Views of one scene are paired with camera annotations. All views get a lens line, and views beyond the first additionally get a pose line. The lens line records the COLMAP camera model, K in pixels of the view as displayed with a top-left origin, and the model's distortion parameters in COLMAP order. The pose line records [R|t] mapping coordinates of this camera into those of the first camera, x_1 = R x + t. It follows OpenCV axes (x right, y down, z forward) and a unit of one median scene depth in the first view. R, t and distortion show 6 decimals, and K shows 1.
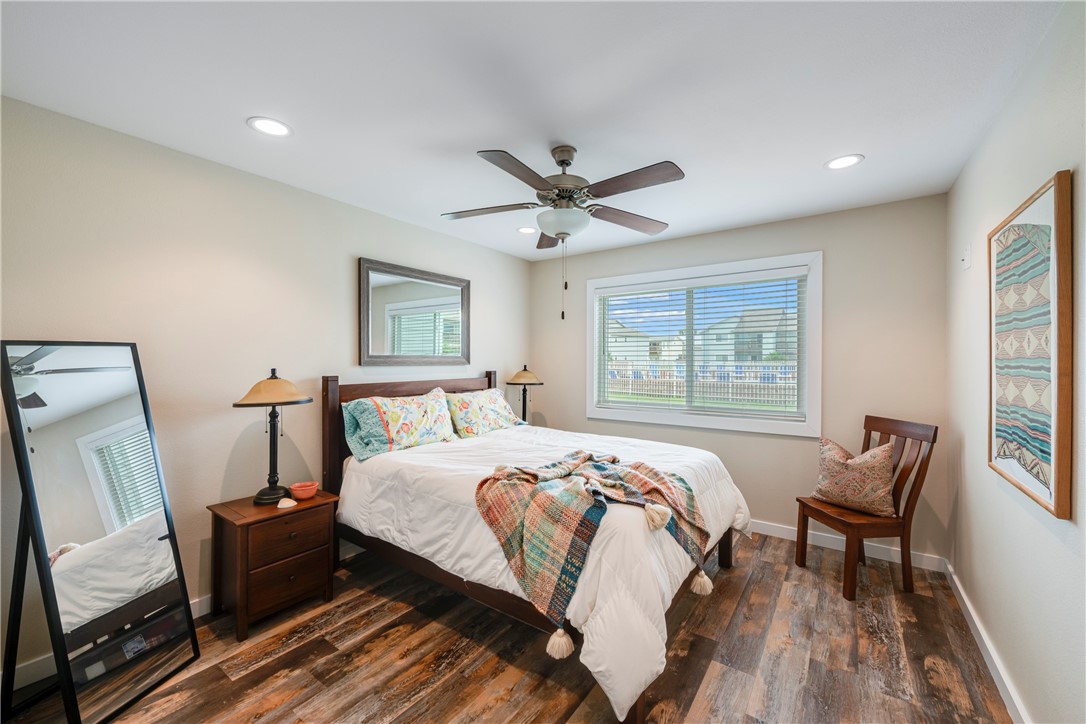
lens RADIAL K [[407.9, 0, 546.4], [0, 407.9, 355.9], [0, 0, 1]] dist [0.000859, 0.000010]
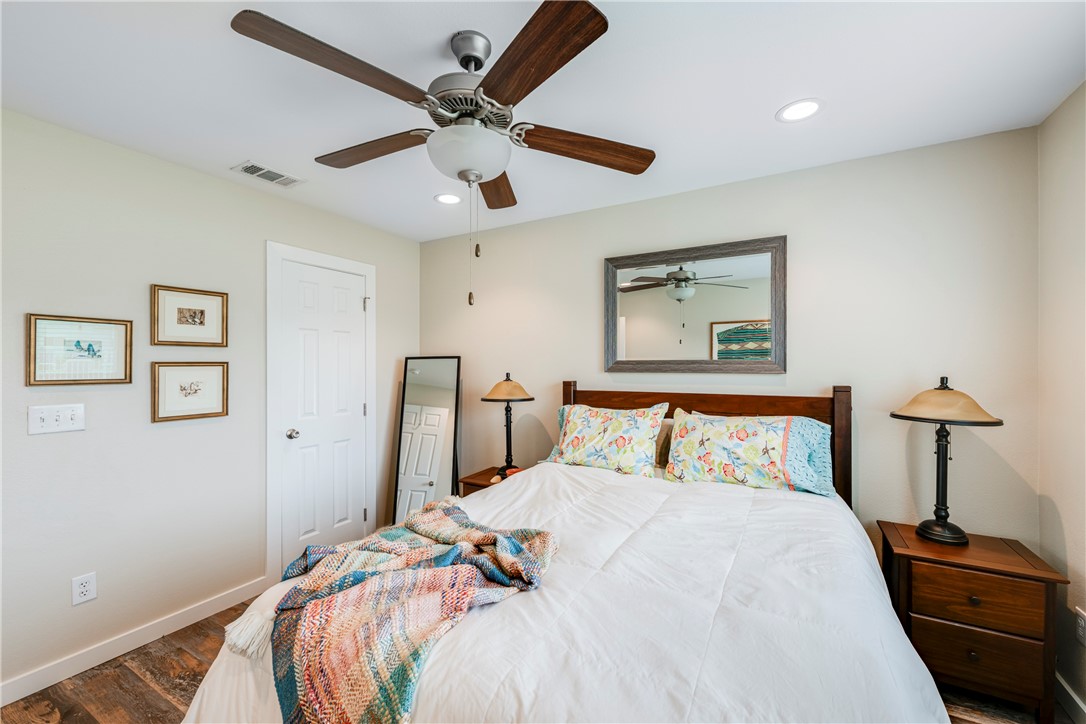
lens RADIAL K [[444.6, 0, 551.6], [0, 444.6, 364.3], [0, 0, 1]] dist [-0.011934, 0.000859]
pose [[0.101686, -0.004248, -0.994808, 0.604923], [0.010654, 0.999938, -0.003181, 0.008292], [0.994760, -0.010275, 0.101724, 0.824780]]
